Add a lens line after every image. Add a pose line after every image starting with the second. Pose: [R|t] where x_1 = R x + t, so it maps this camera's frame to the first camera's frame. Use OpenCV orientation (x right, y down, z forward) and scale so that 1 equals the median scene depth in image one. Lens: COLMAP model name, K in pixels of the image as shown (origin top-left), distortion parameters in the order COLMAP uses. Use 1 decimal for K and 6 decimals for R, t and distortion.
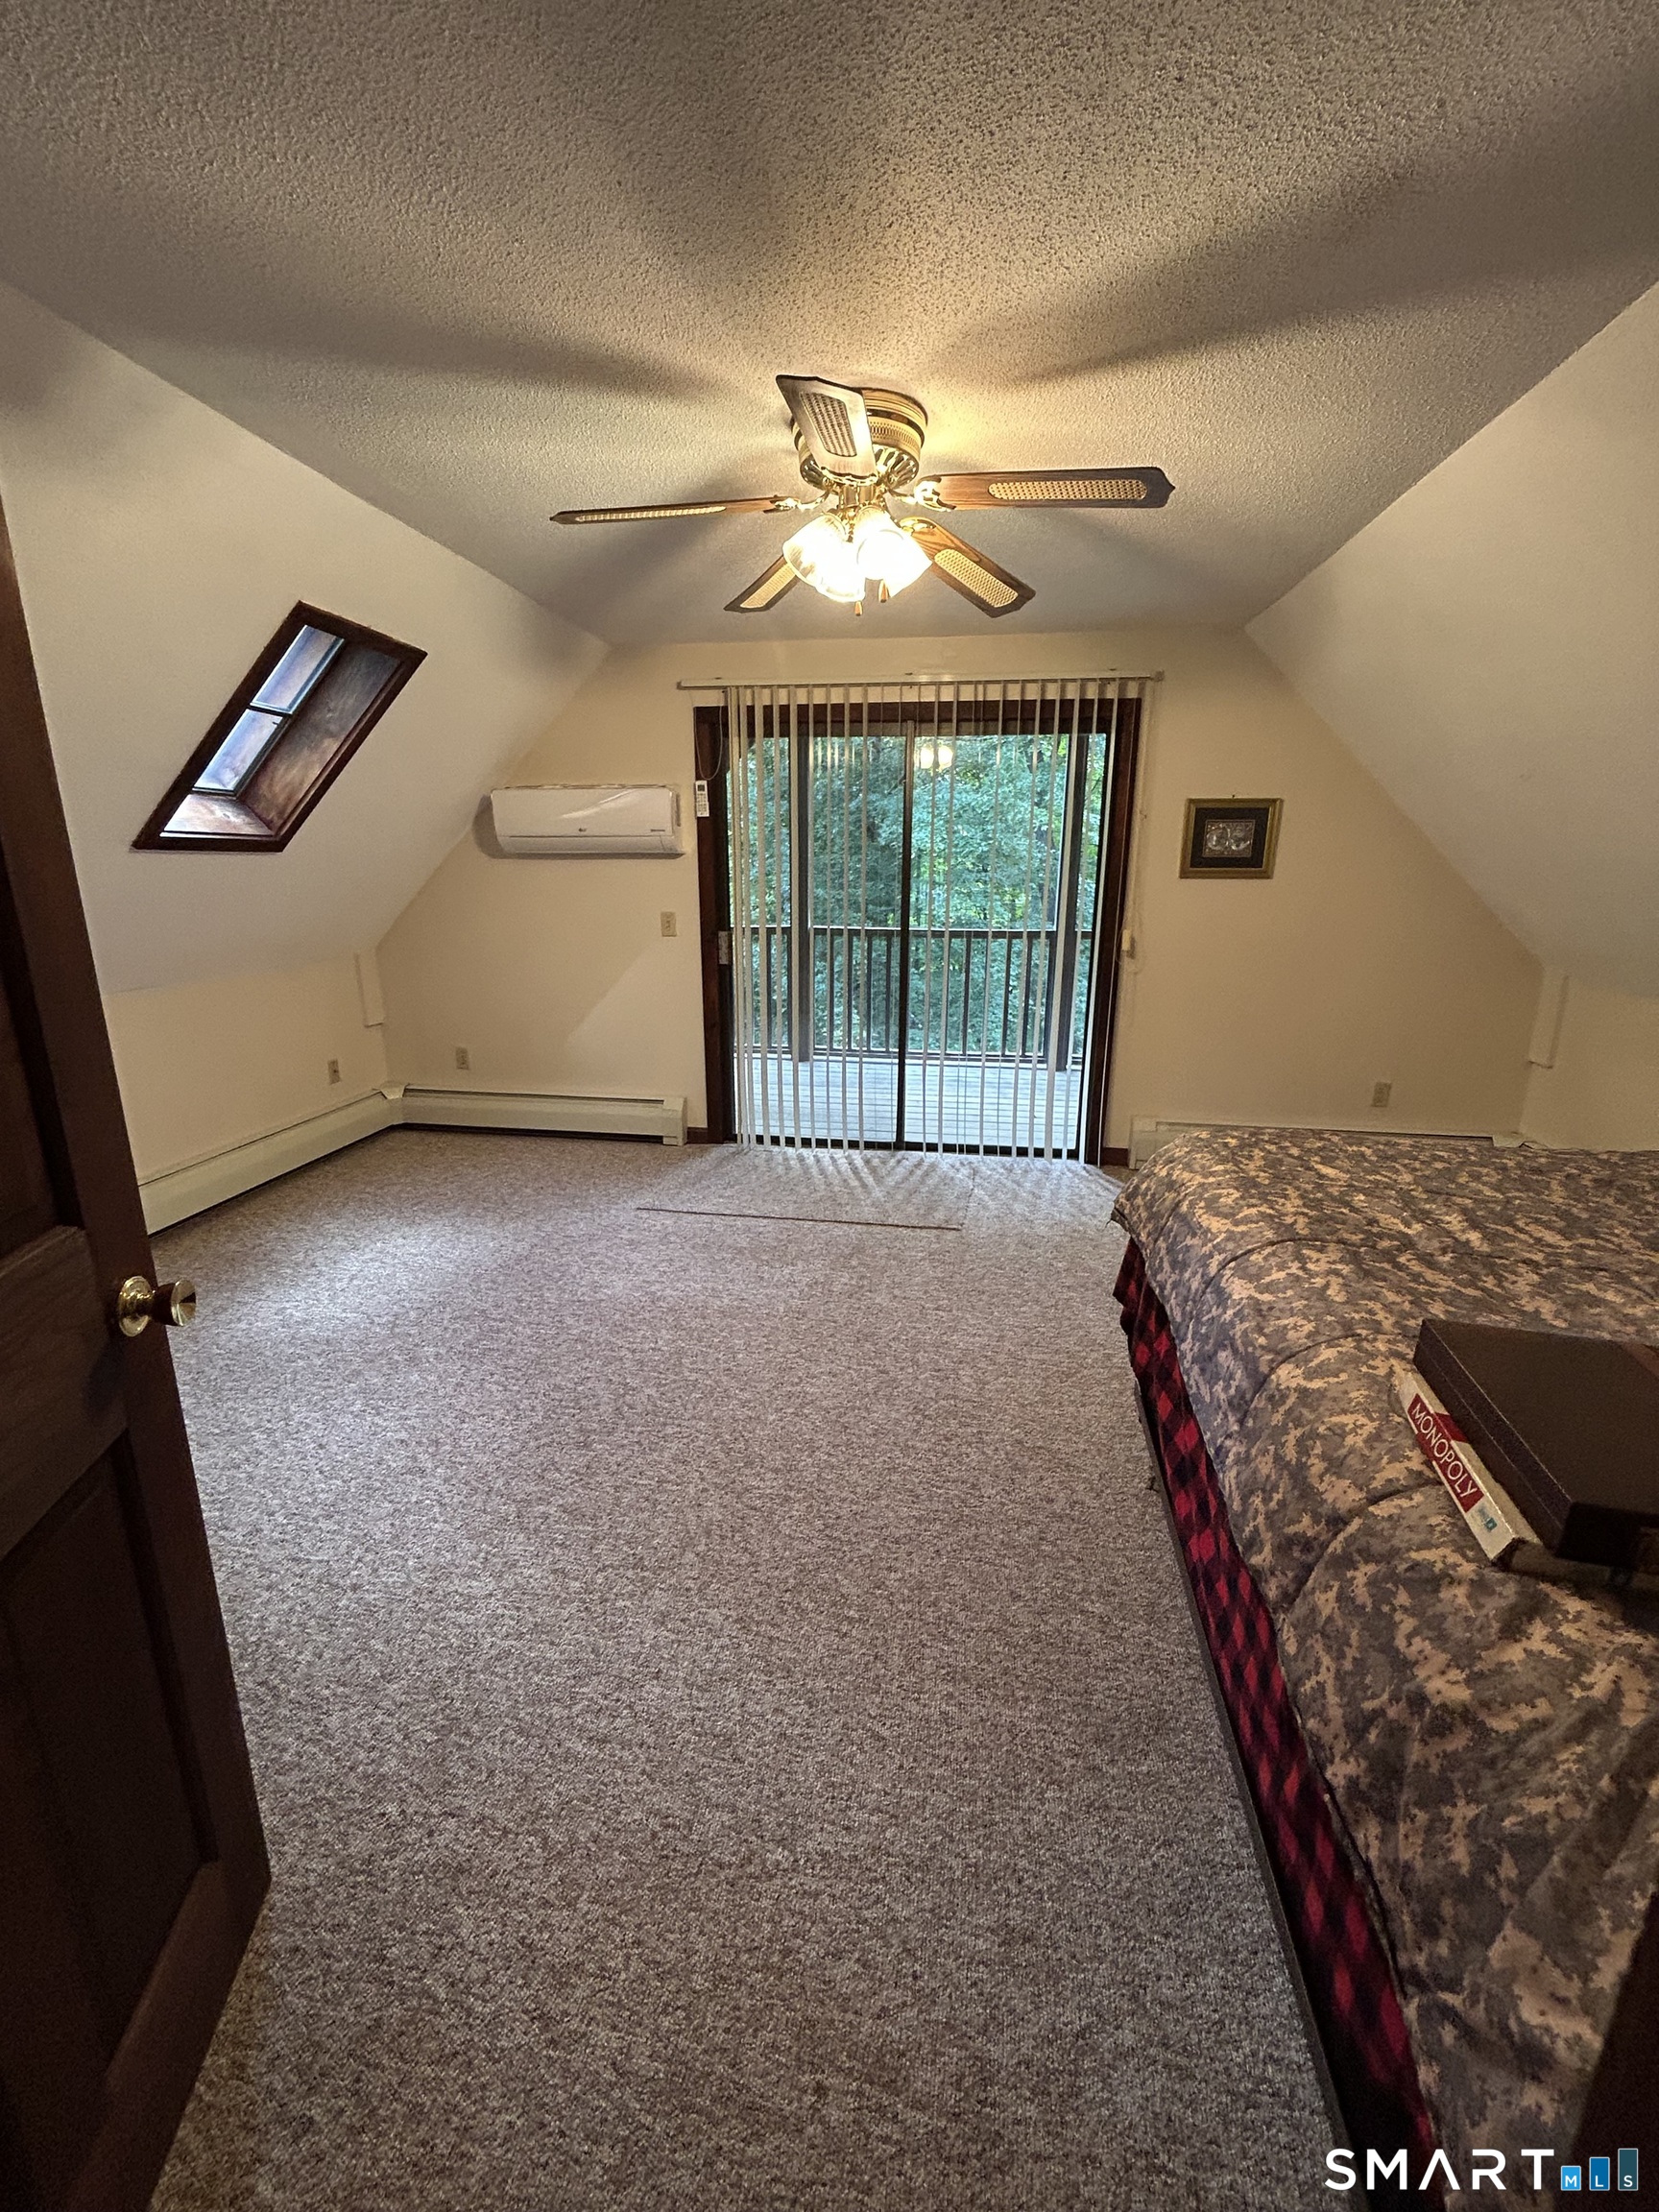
lens RADIAL K [[902.8, 0, 832.2], [0, 902.8, 1108.3], [0, 0, 1]] dist [-0.001958, -0.000018]
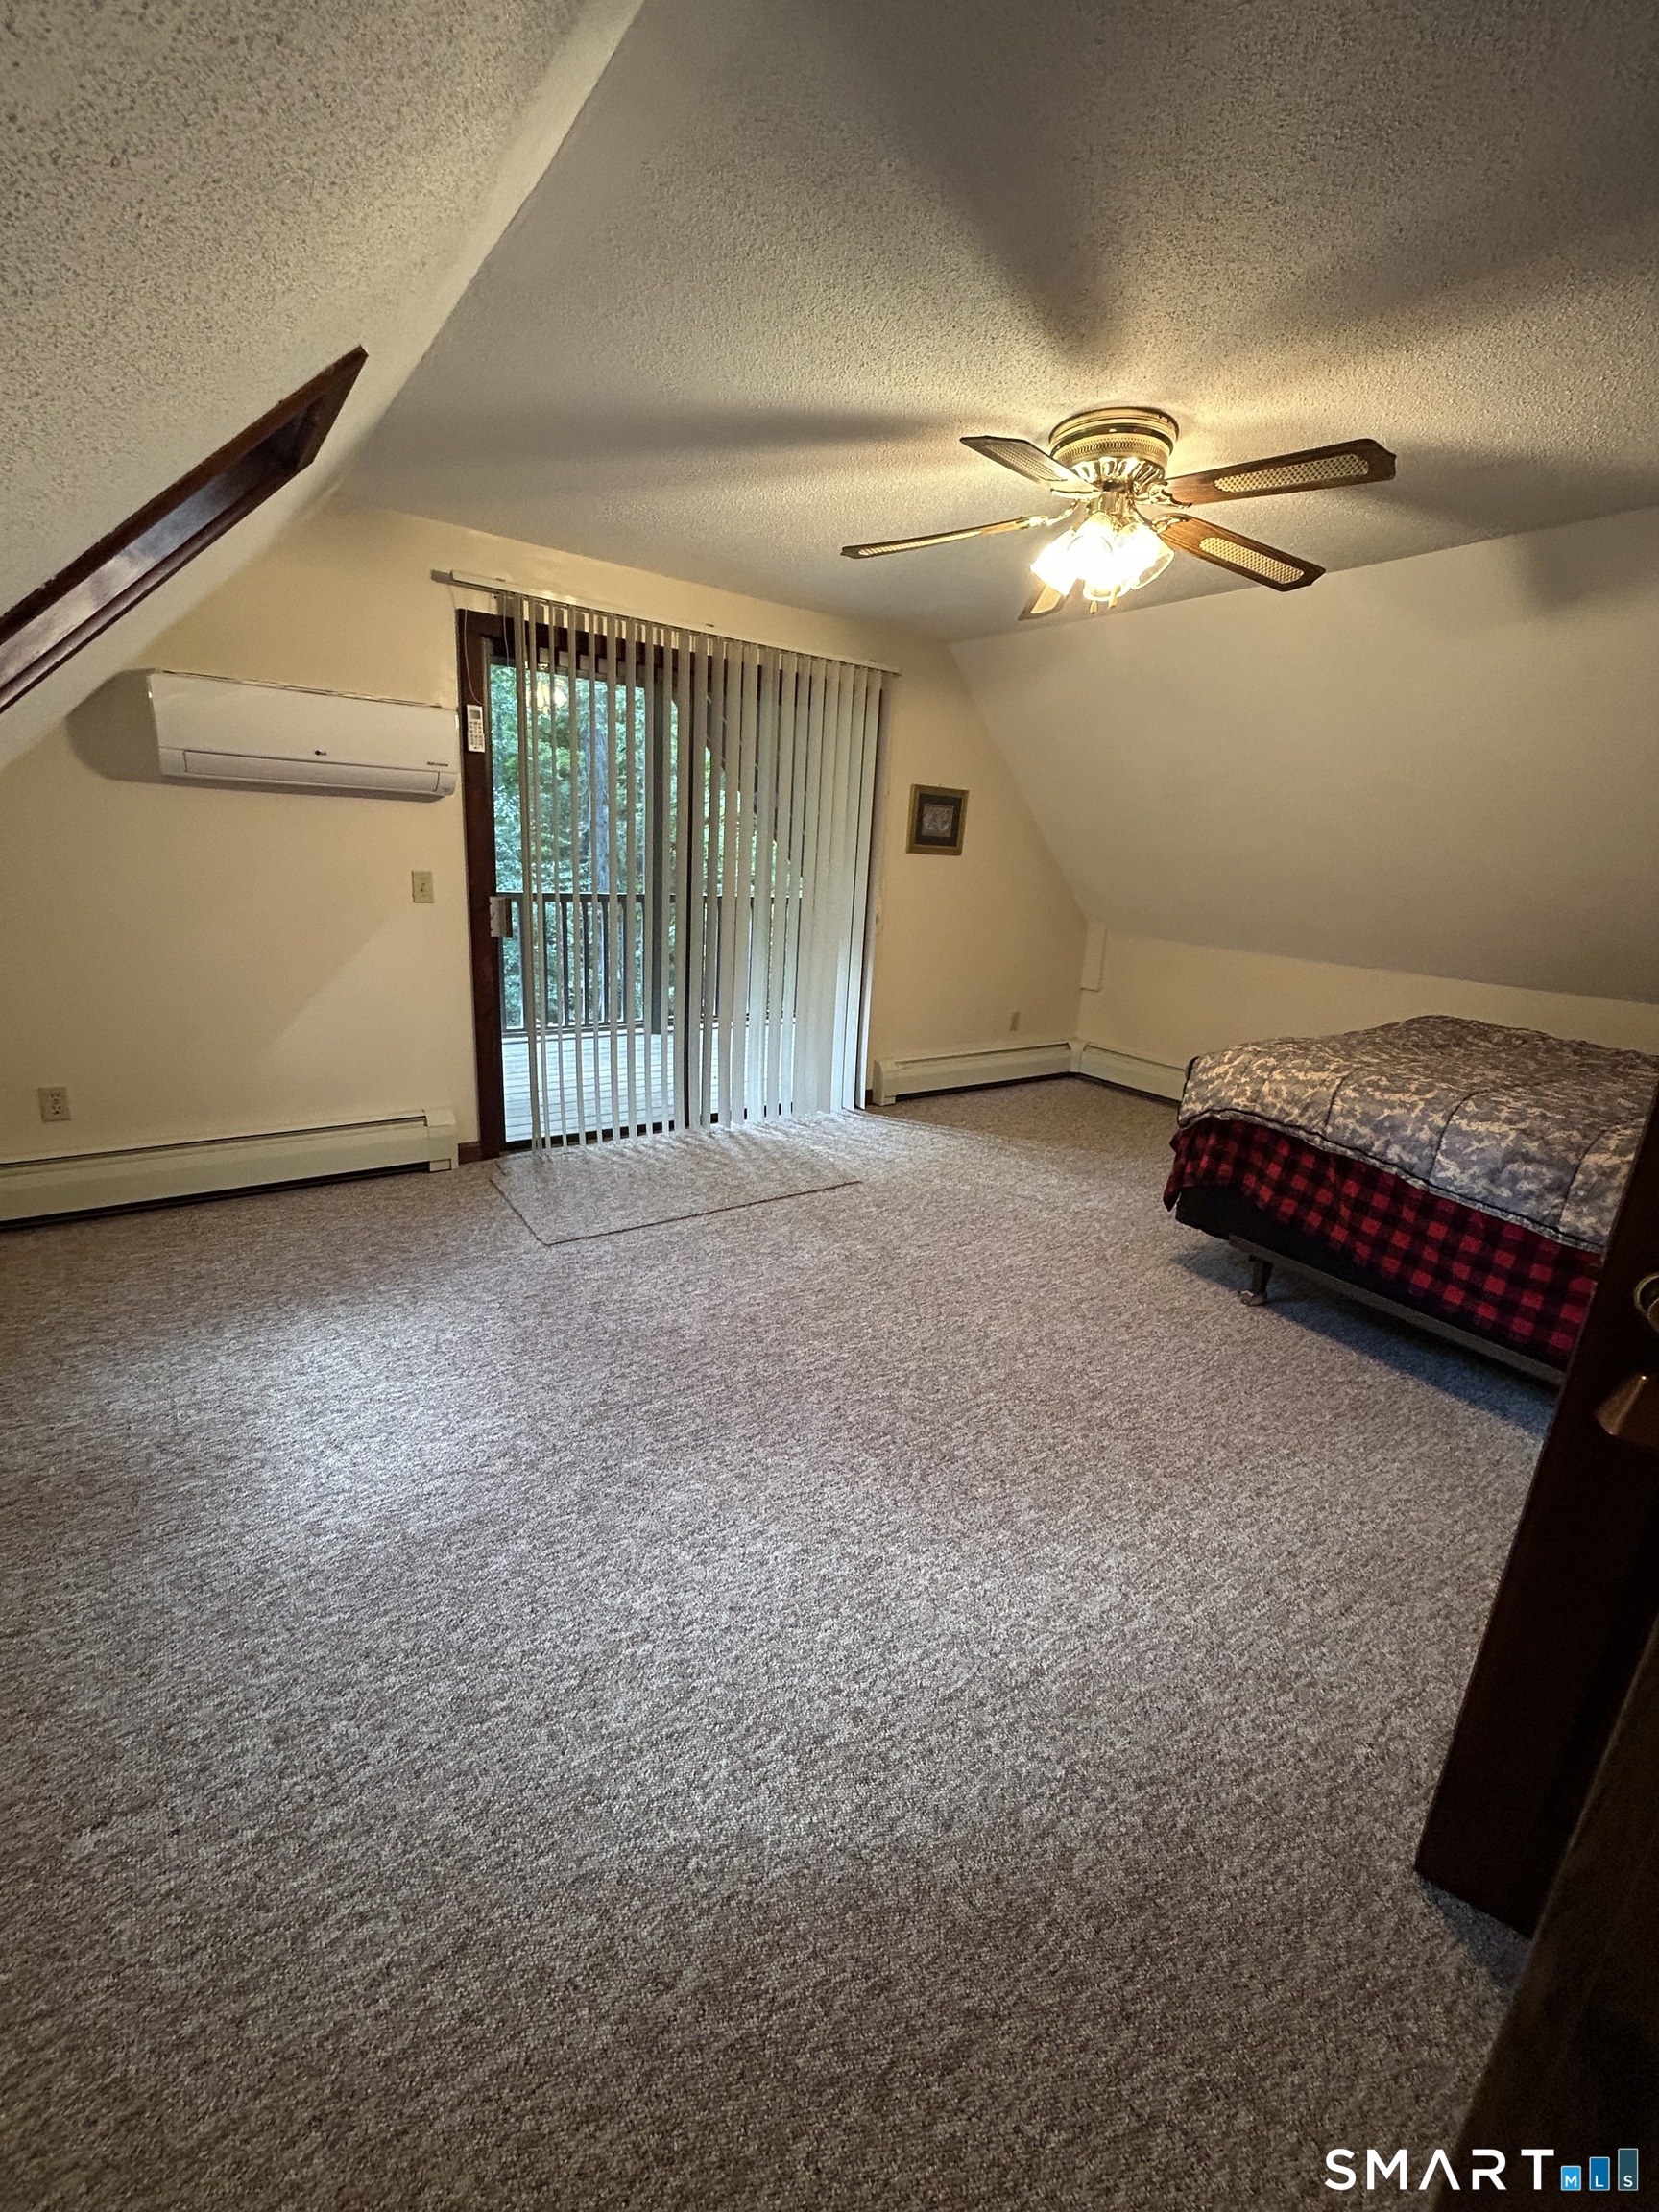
lens RADIAL K [[902.8, 0, 831.3], [0, 902.8, 1103.2], [0, 0, 1]] dist [-0.001958, -0.000018]
pose [[0.713309, -0.155088, 0.683475, -0.541546], [0.129136, 0.987596, 0.089324, -0.050816], [-0.688850, 0.024546, 0.724489, 0.228070]]
